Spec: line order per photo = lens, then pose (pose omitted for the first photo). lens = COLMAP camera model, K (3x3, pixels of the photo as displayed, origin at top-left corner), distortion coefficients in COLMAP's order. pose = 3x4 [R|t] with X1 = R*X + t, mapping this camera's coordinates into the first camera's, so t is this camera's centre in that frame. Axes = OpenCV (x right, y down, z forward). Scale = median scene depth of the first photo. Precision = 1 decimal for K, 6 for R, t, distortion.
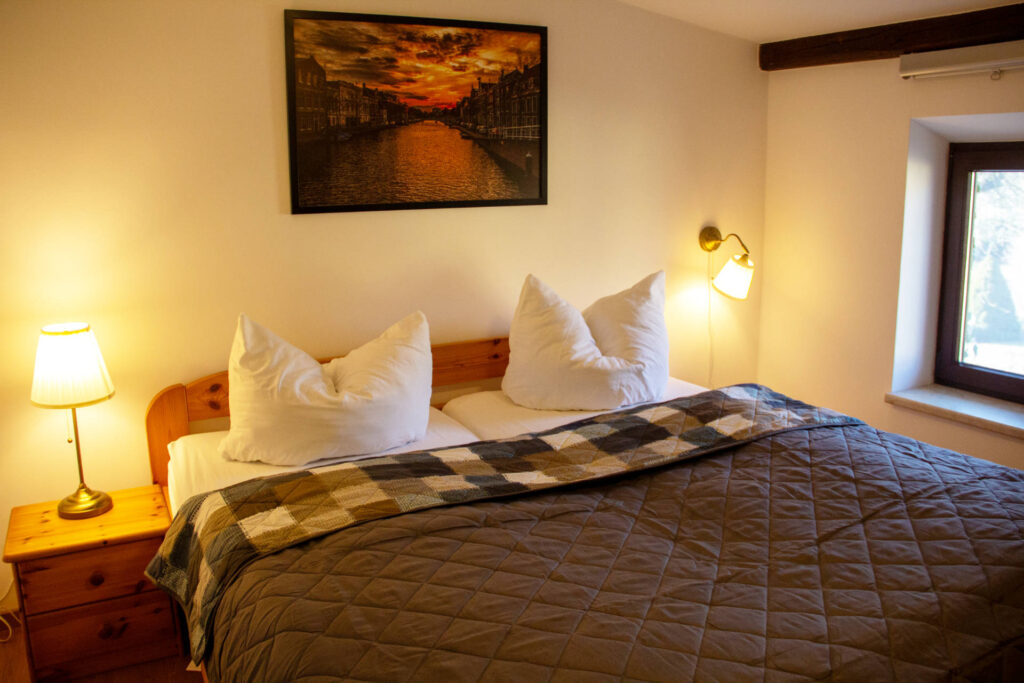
lens RADIAL K [[875.8, 0, 512.0], [0, 875.8, 341.5], [0, 0, 1]] dist [-0.078876, 0.010209]
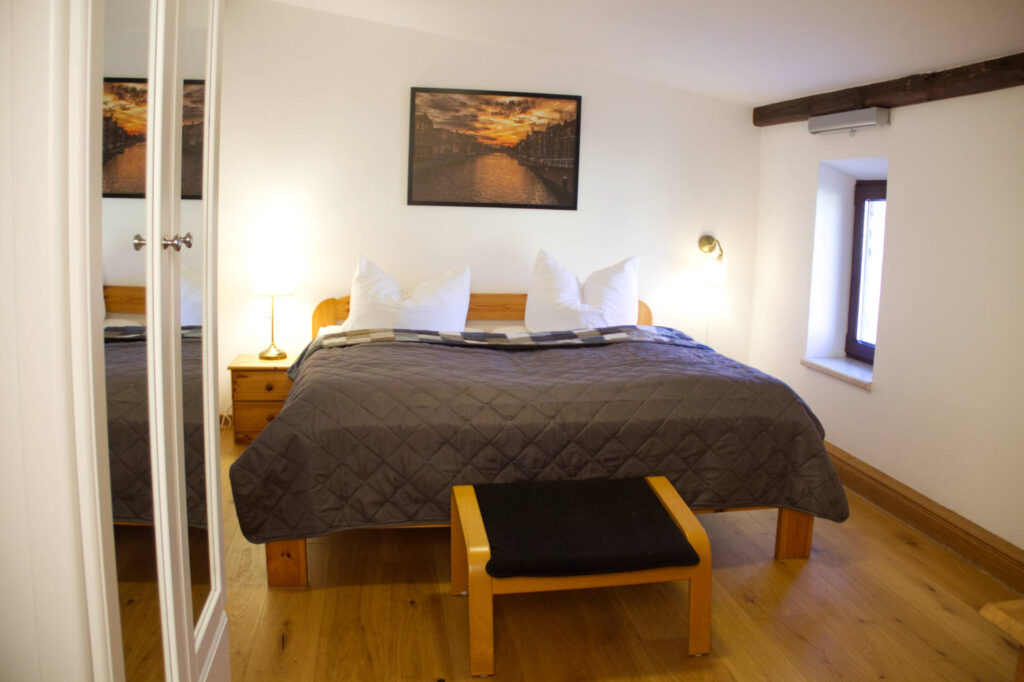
lens RADIAL K [[920.9, 0, 512.0], [0, 920.9, 341.0], [0, 0, 1]] dist [-0.150409, 0.000427]
pose [[0.949010, 0.088692, -0.302511, 0.475226], [-0.104811, 0.993787, -0.037438, 0.152808], [0.297311, 0.067236, 0.952410, -0.582948]]
